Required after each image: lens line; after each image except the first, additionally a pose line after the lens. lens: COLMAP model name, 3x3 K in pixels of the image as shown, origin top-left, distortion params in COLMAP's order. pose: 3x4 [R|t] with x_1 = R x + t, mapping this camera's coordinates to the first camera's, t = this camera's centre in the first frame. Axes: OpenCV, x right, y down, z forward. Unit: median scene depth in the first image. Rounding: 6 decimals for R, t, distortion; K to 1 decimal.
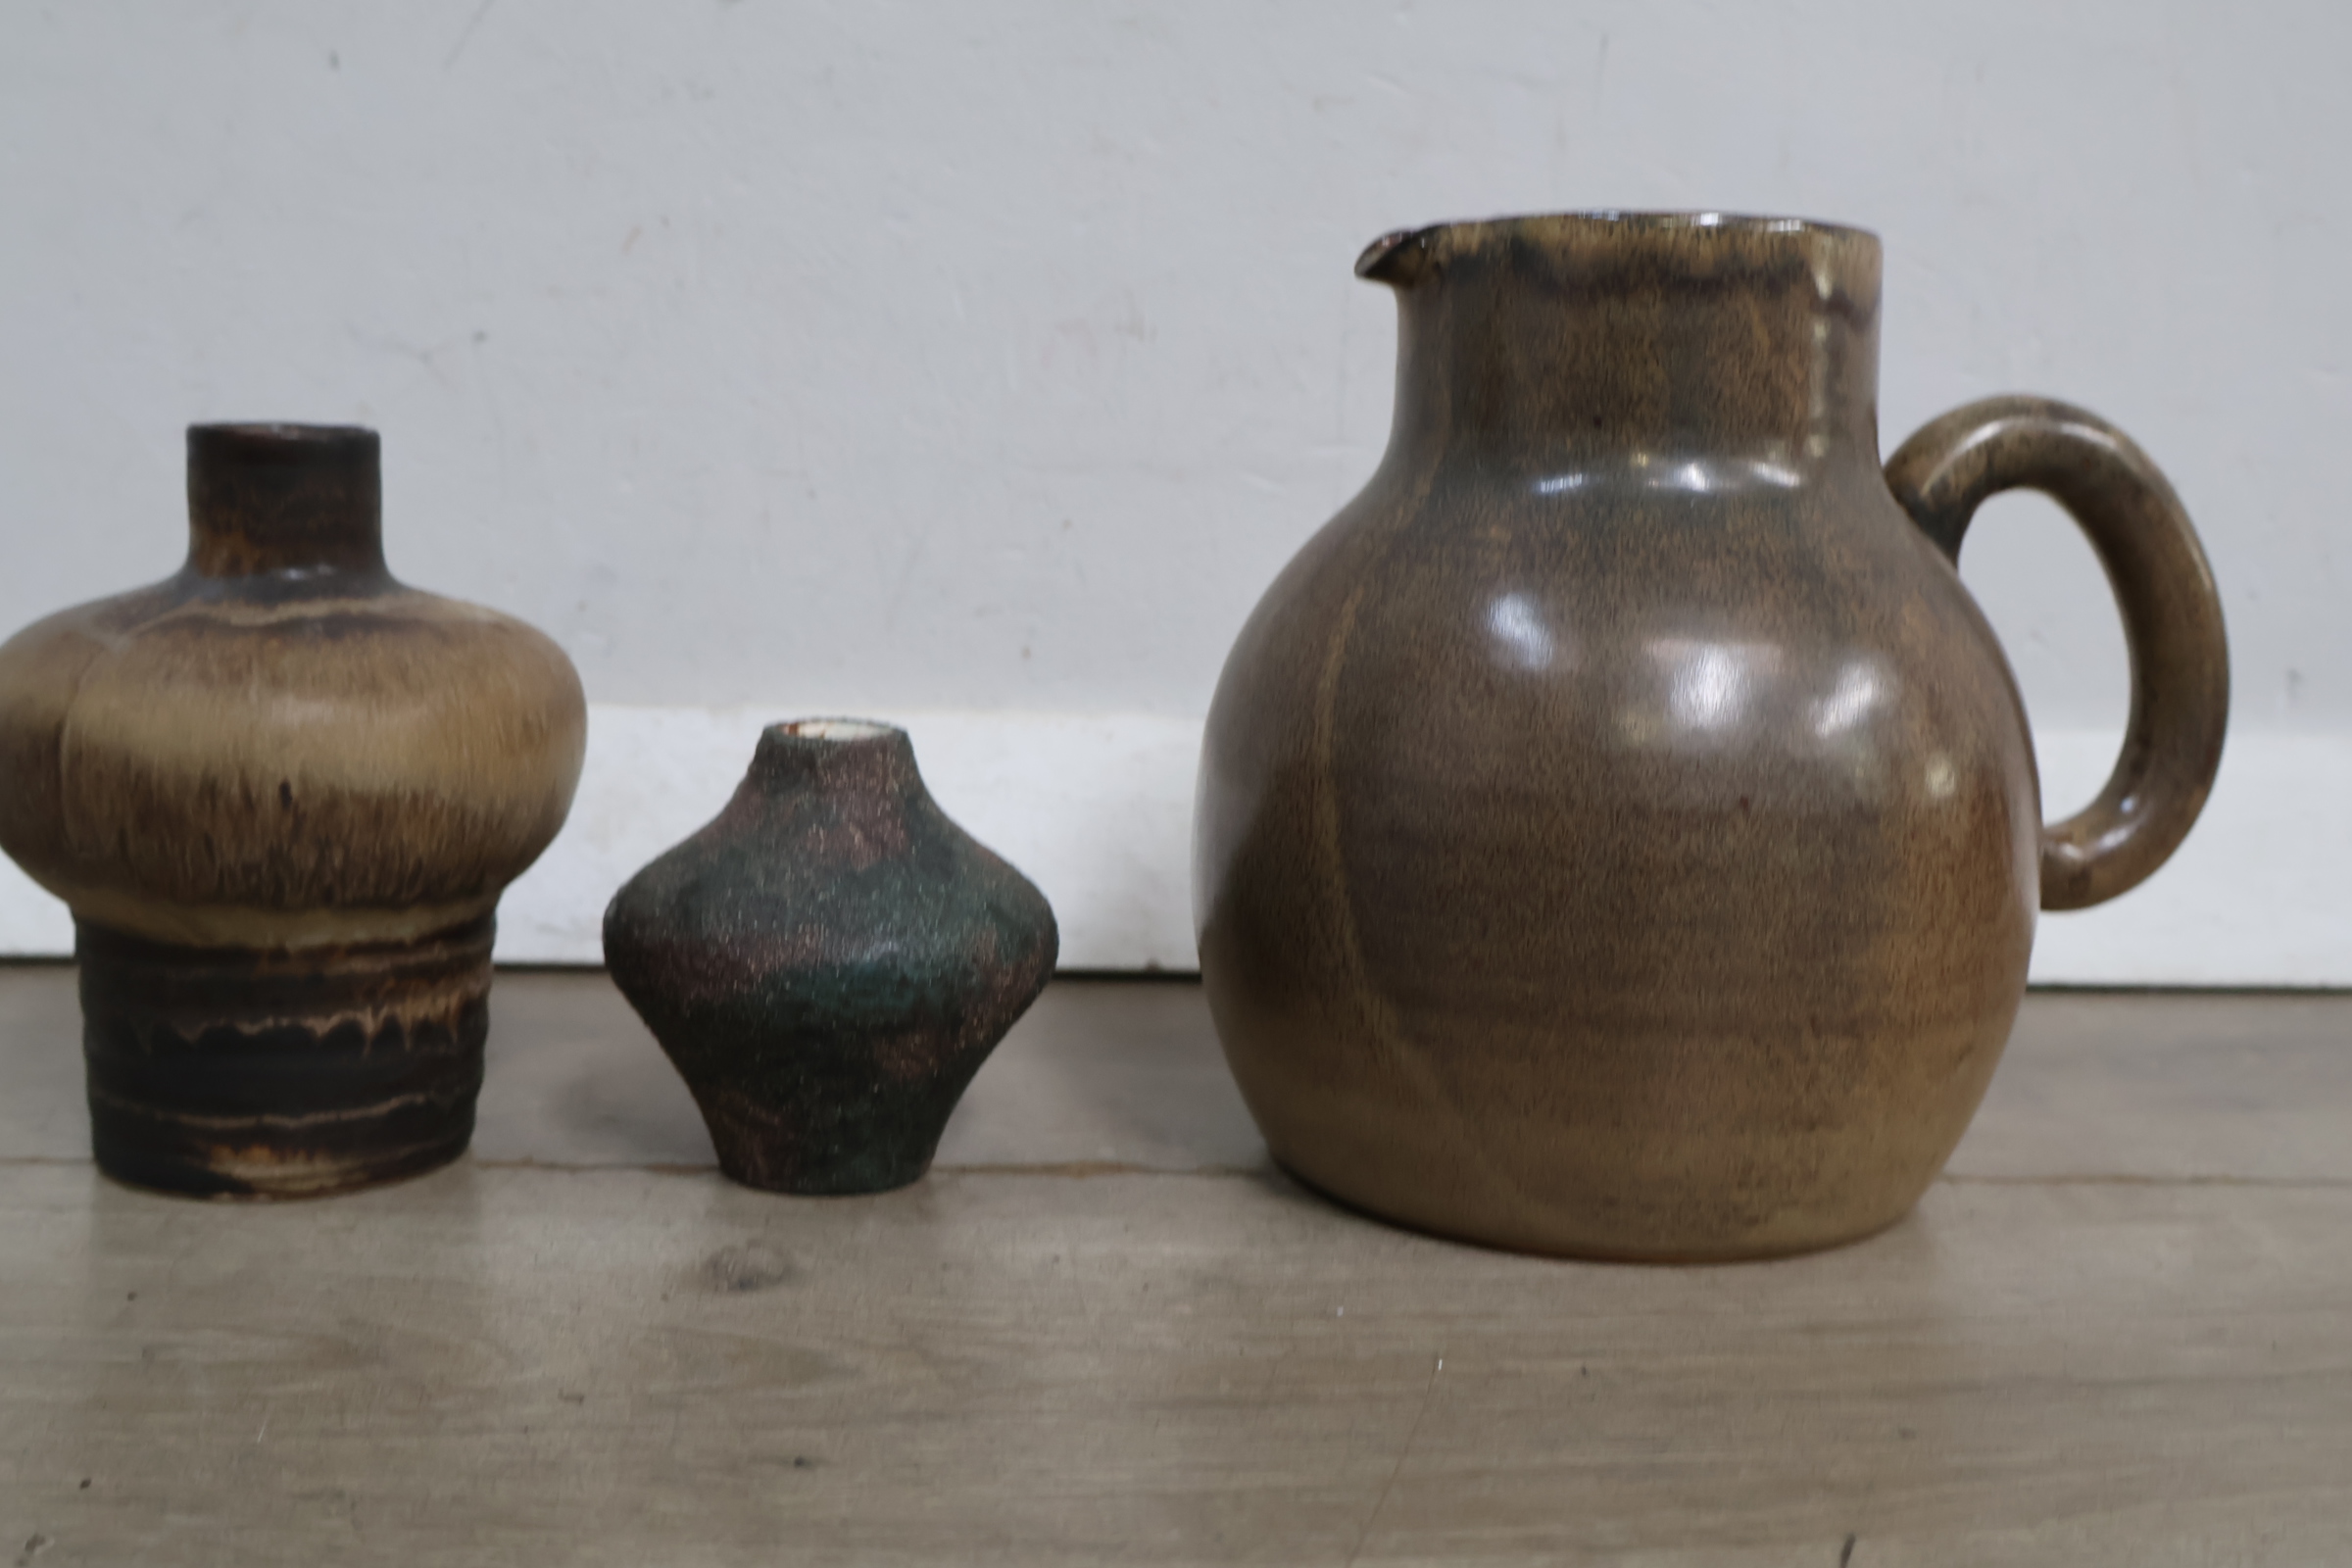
lens RADIAL K [[2584.0, 0, 1176.0], [0, 2584.0, 784.0], [0, 0, 1]] dist [0.010300, -0.002877]
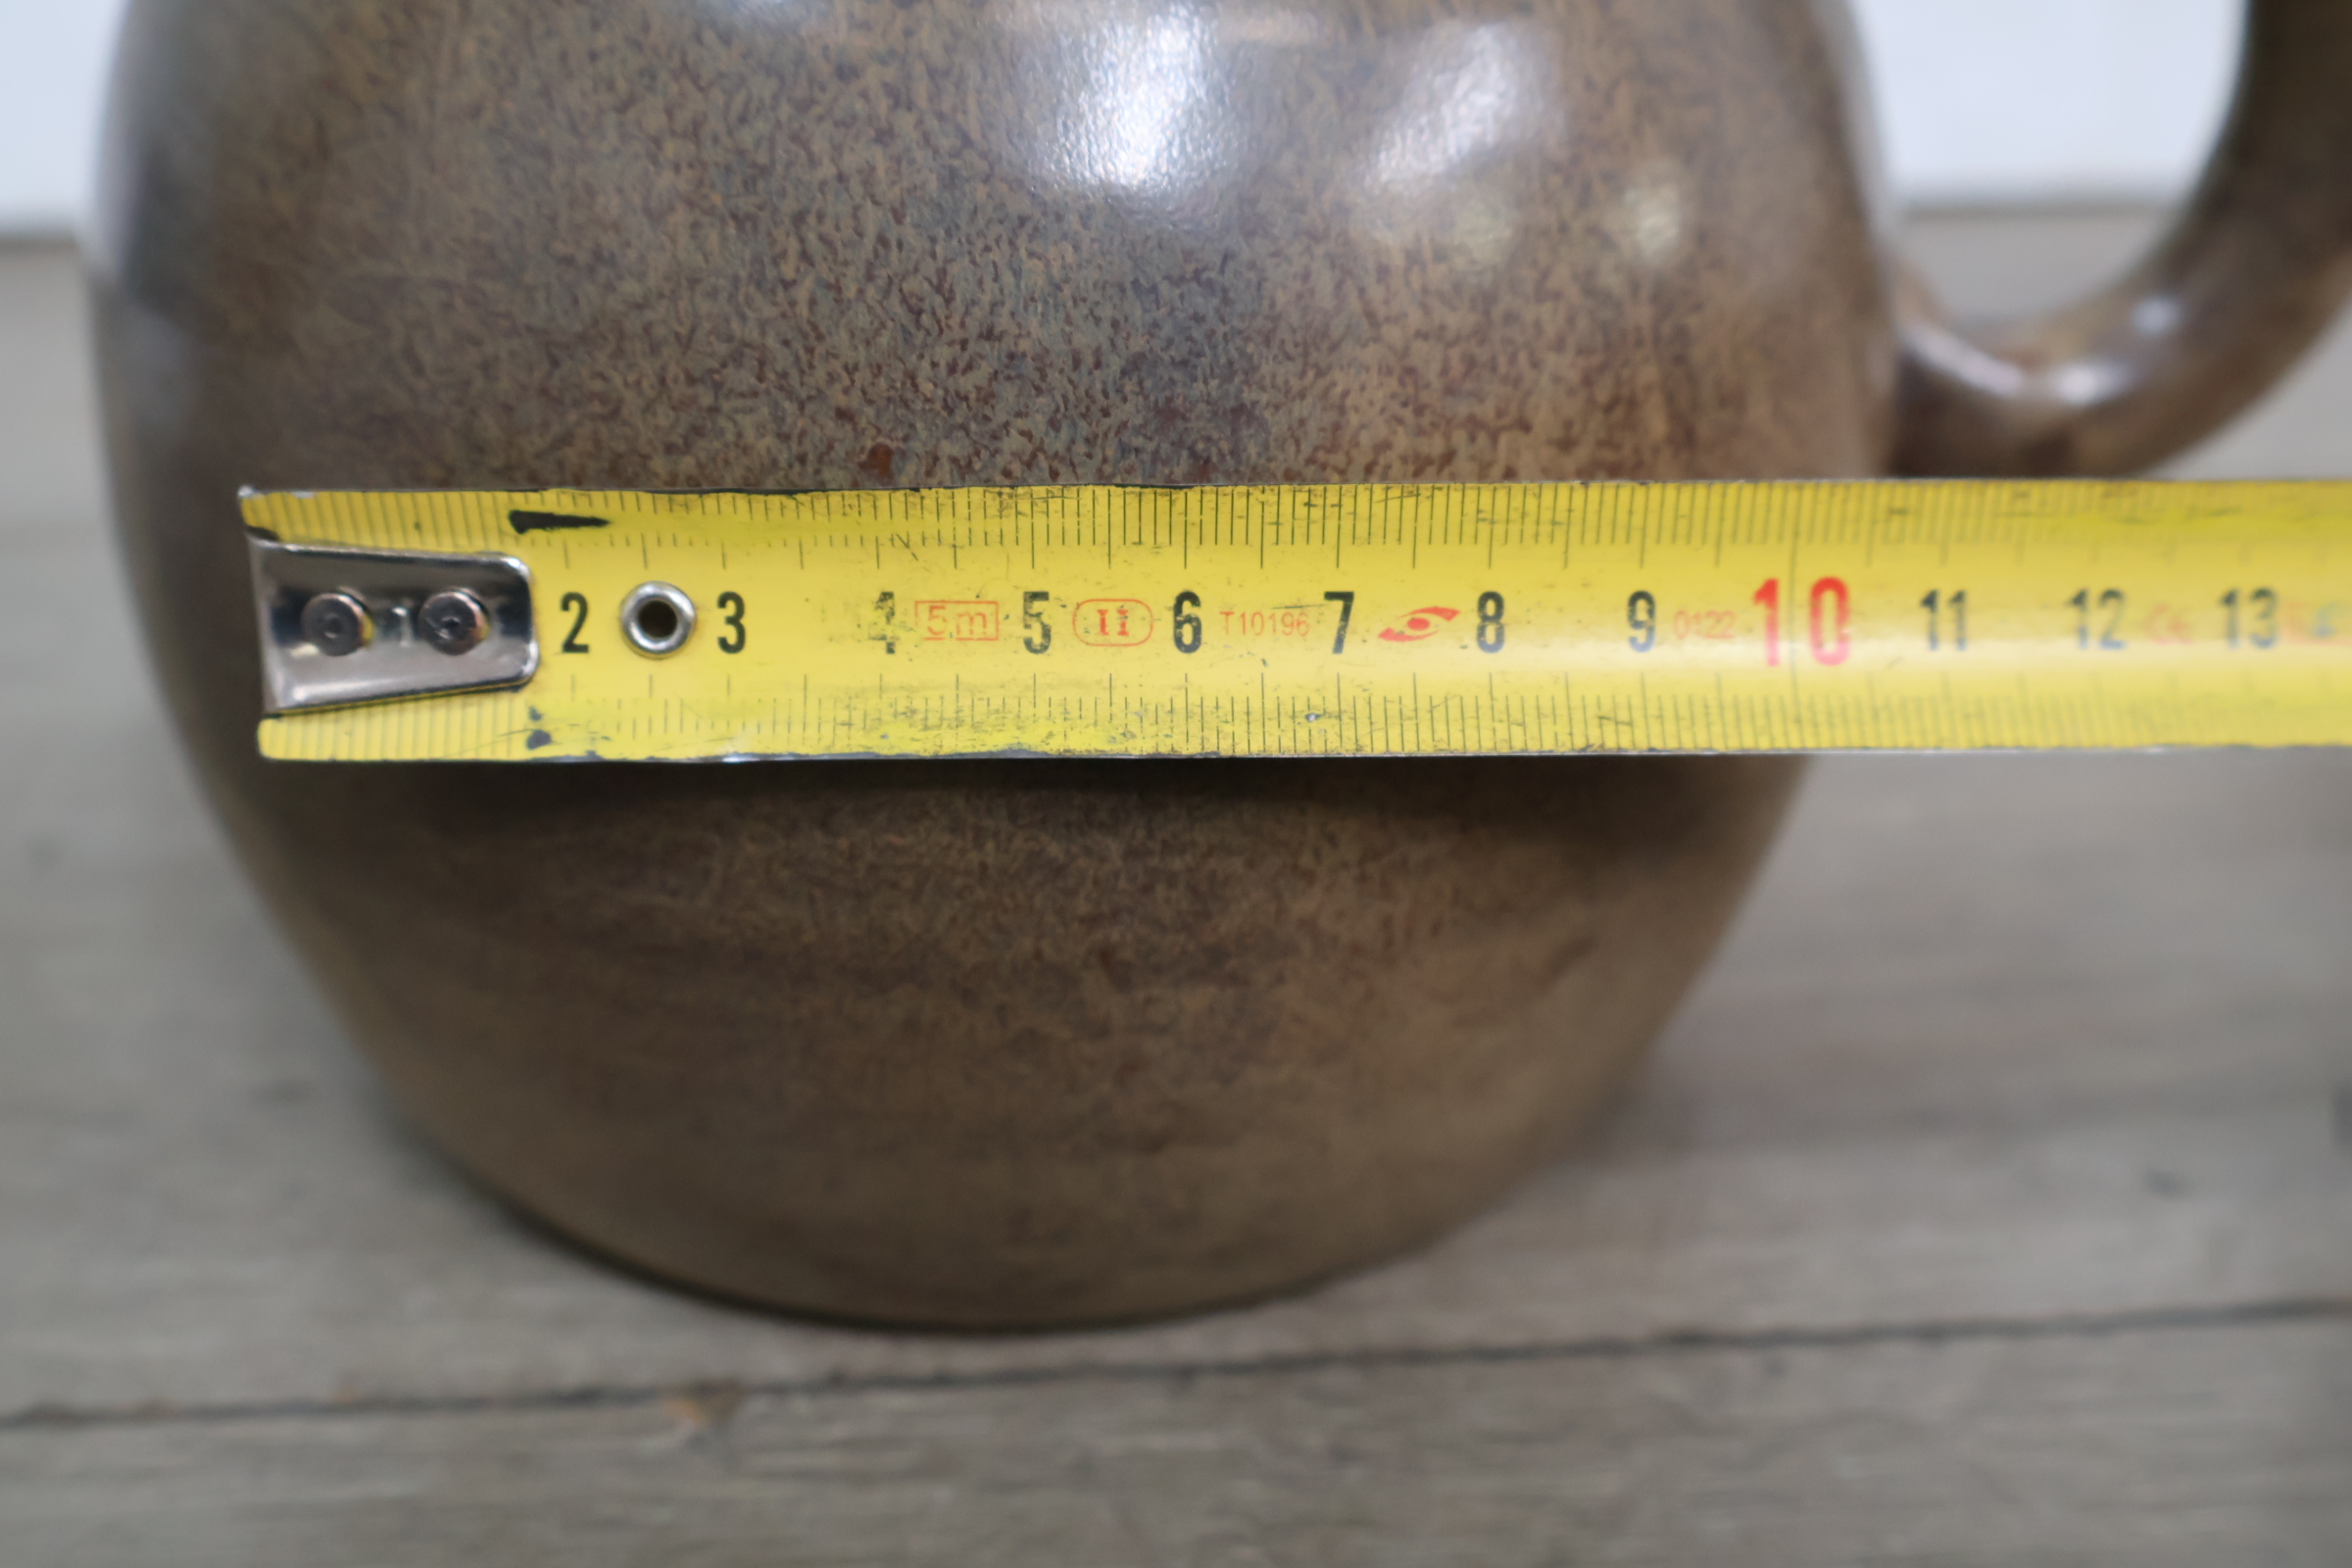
lens RADIAL K [[2584.0, 0, 1176.0], [0, 2584.0, 784.0], [0, 0, 1]] dist [0.010300, -0.002877]
pose [[0.986843, 0.047209, -0.154638, 0.315424], [0.005355, 0.946354, 0.323088, -0.070727], [0.161595, -0.319665, 0.933649, 0.602865]]
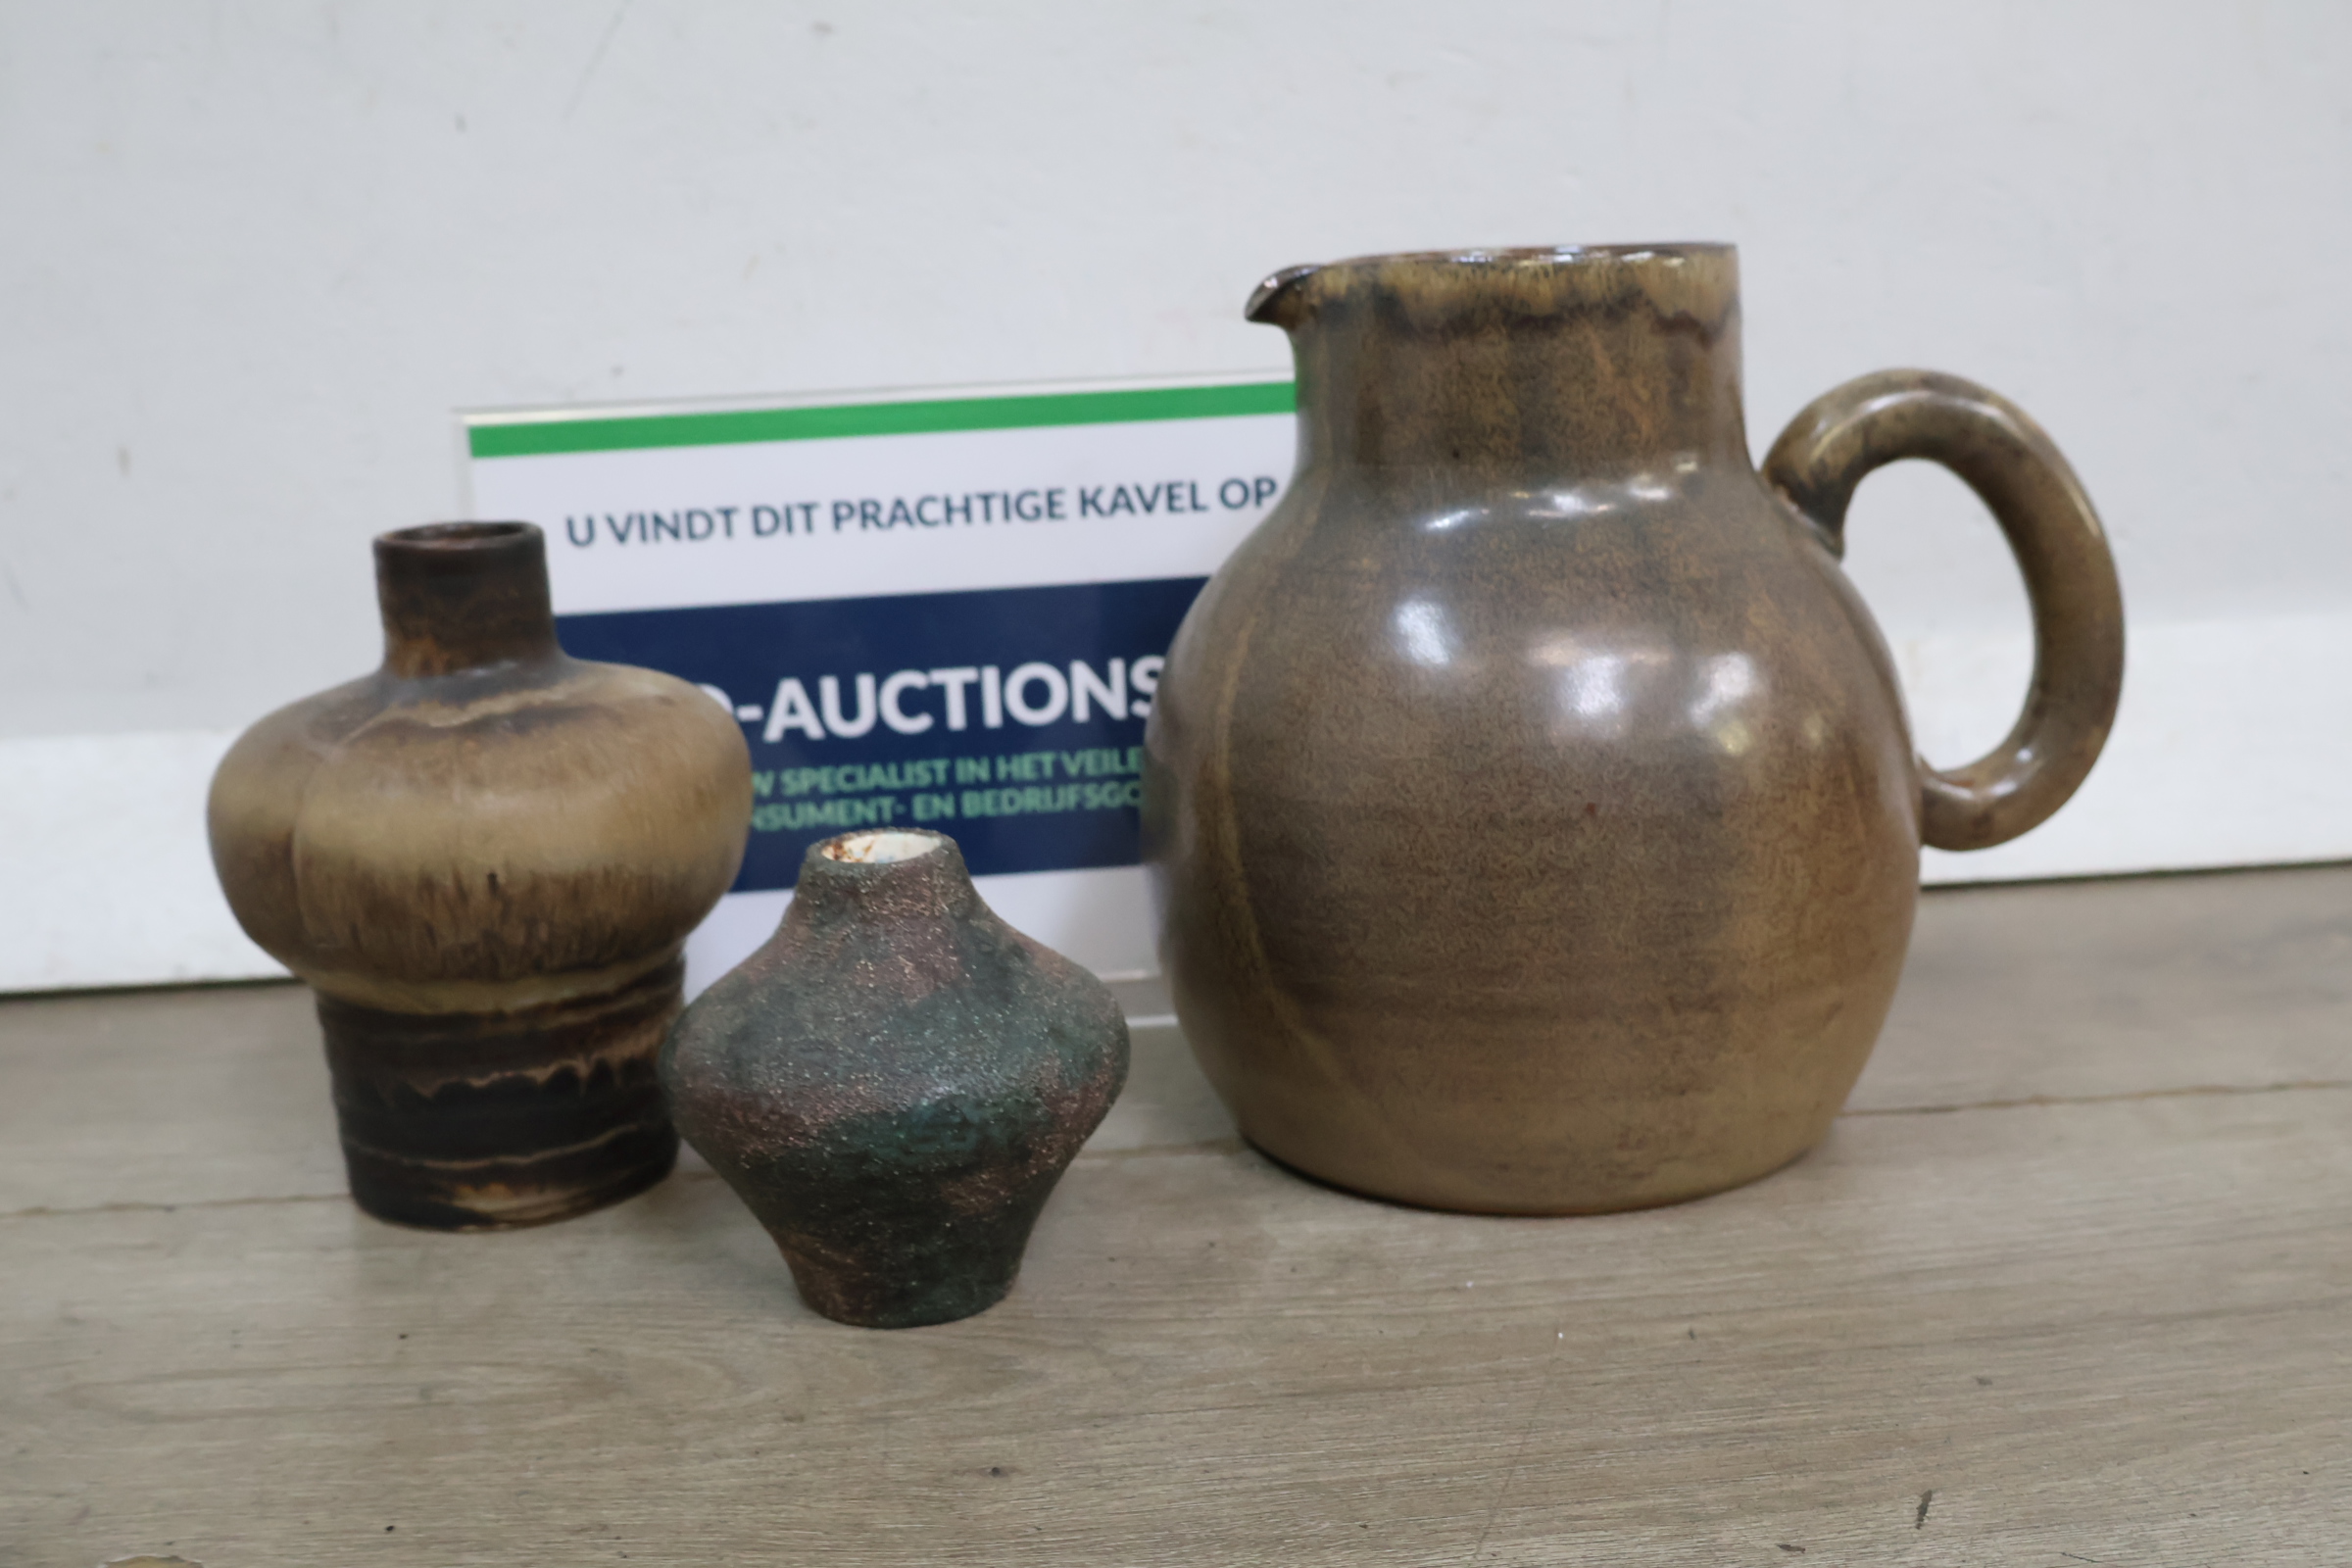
lens RADIAL K [[2584.0, 0, 1176.0], [0, 2584.0, 784.0], [0, 0, 1]] dist [0.010300, -0.002877]
pose [[0.993715, -0.057907, -0.095801, 0.145313], [0.064701, 0.995488, 0.069407, -0.087142], [0.091349, -0.075169, 0.992978, -0.096402]]
